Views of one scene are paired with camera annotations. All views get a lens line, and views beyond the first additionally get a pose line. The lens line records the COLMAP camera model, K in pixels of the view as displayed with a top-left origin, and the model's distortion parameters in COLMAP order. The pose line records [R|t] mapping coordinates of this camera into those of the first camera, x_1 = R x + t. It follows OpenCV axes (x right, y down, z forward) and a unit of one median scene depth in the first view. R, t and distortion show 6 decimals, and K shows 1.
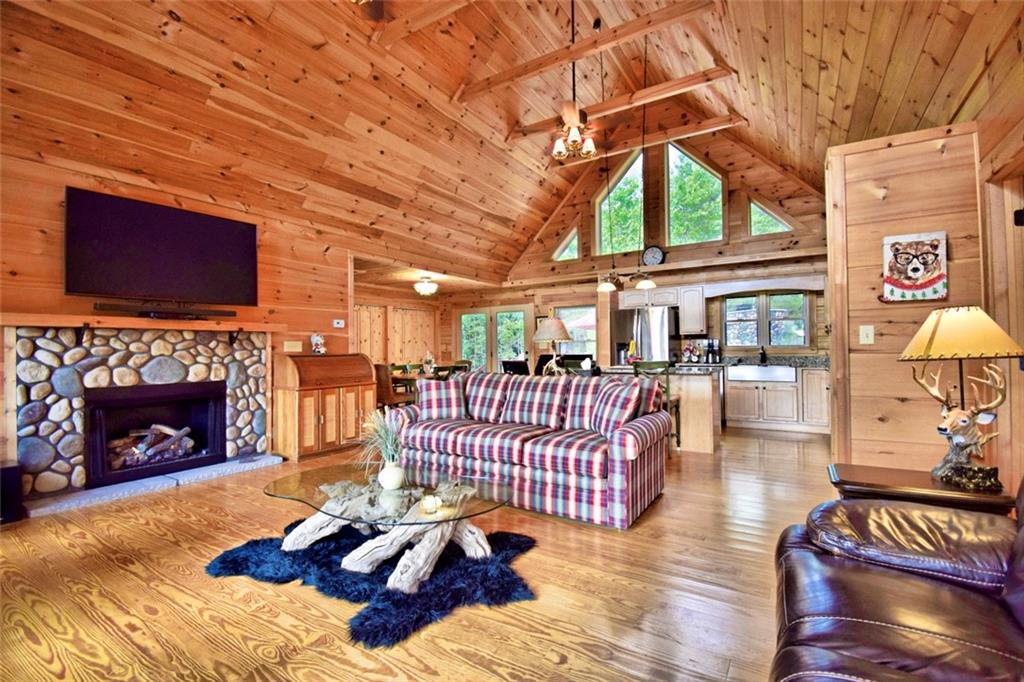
lens RADIAL K [[448.1, 0, 518.0], [0, 448.1, 343.2], [0, 0, 1]] dist [-0.004514, -0.007880]
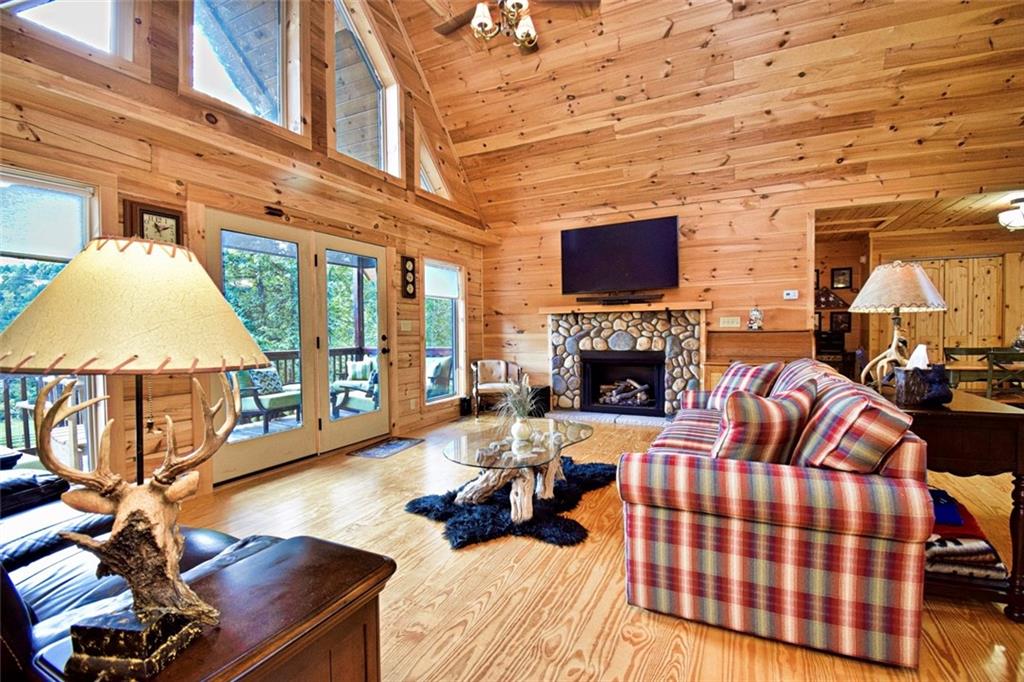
lens RADIAL K [[448.1, 0, 515.3], [0, 448.1, 344.2], [0, 0, 1]] dist [-0.004514, -0.007880]
pose [[0.102743, 0.040229, -0.993894, 0.493360], [0.025768, 0.998739, 0.043089, 0.001725], [0.994374, -0.030038, 0.101576, 0.449563]]
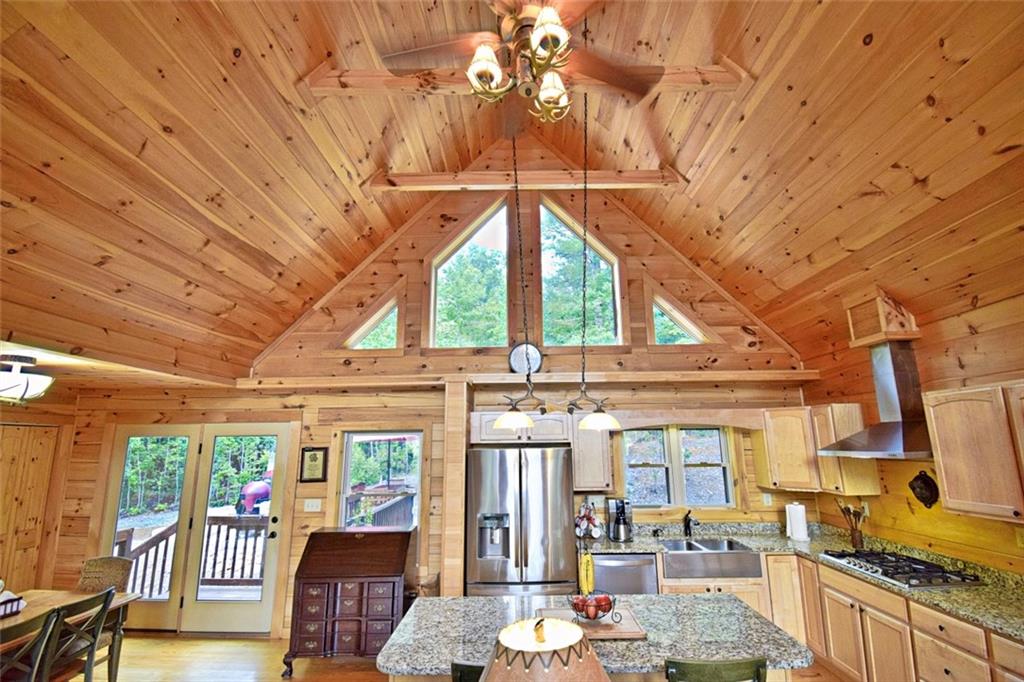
lens RADIAL K [[448.1, 0, 518.2], [0, 448.1, 340.9], [0, 0, 1]] dist [-0.004514, -0.007880]
pose [[0.850832, 0.113163, 0.513108, -0.052622], [-0.004346, 0.978015, -0.208488, -0.134464], [-0.525420, 0.175158, 0.832618, 0.733499]]
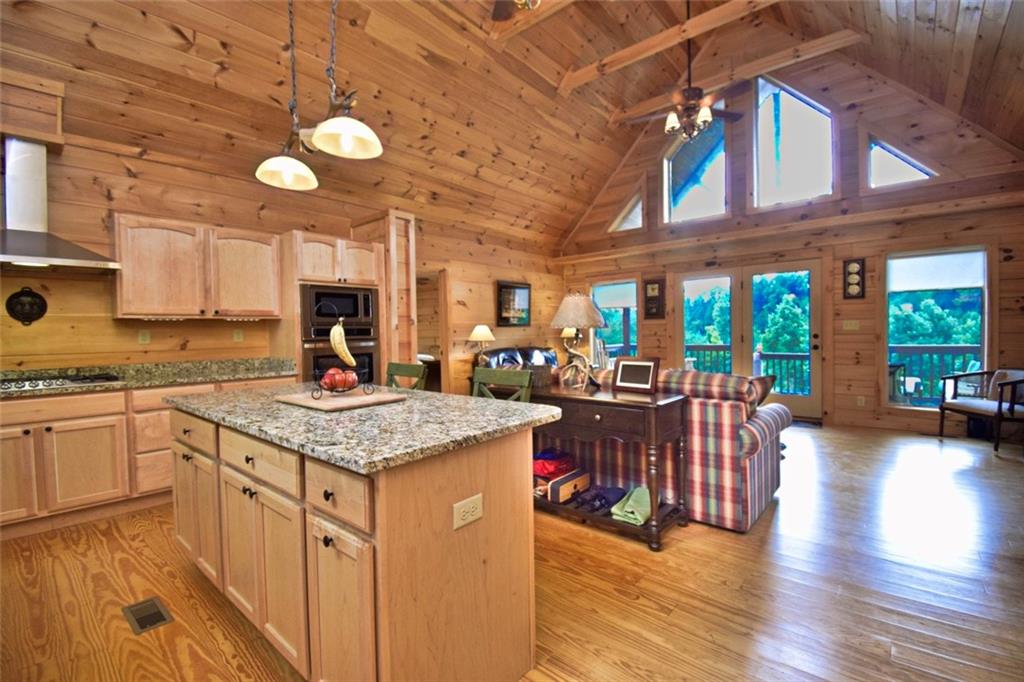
lens RADIAL K [[448.1, 0, 507.2], [0, 448.1, 340.3], [0, 0, 1]] dist [-0.004514, -0.007880]
pose [[-0.987957, 0.024200, 0.152825, 0.081327], [0.024064, 0.999707, -0.002739, 0.018371], [-0.152847, 0.000972, -0.988249, 1.568749]]
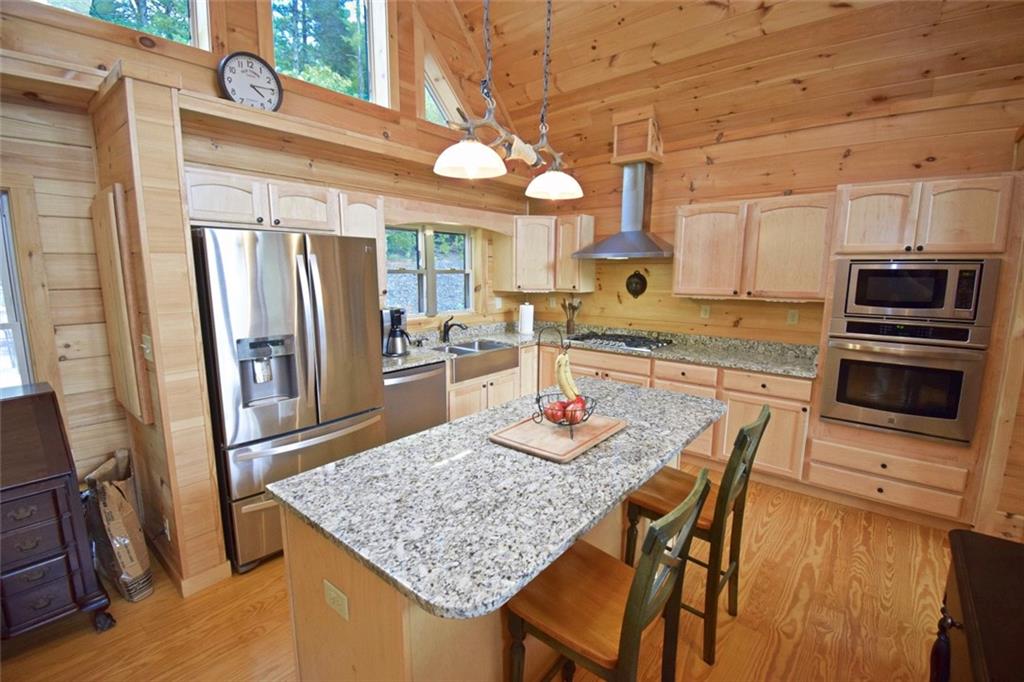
lens RADIAL K [[448.1, 0, 507.7], [0, 448.1, 343.5], [0, 0, 1]] dist [-0.004514, -0.007880]
pose [[0.130019, -0.151577, 0.979857, -0.089269], [-0.021294, 0.987591, 0.155599, -0.070472], [-0.991283, -0.041096, 0.125178, 1.170674]]
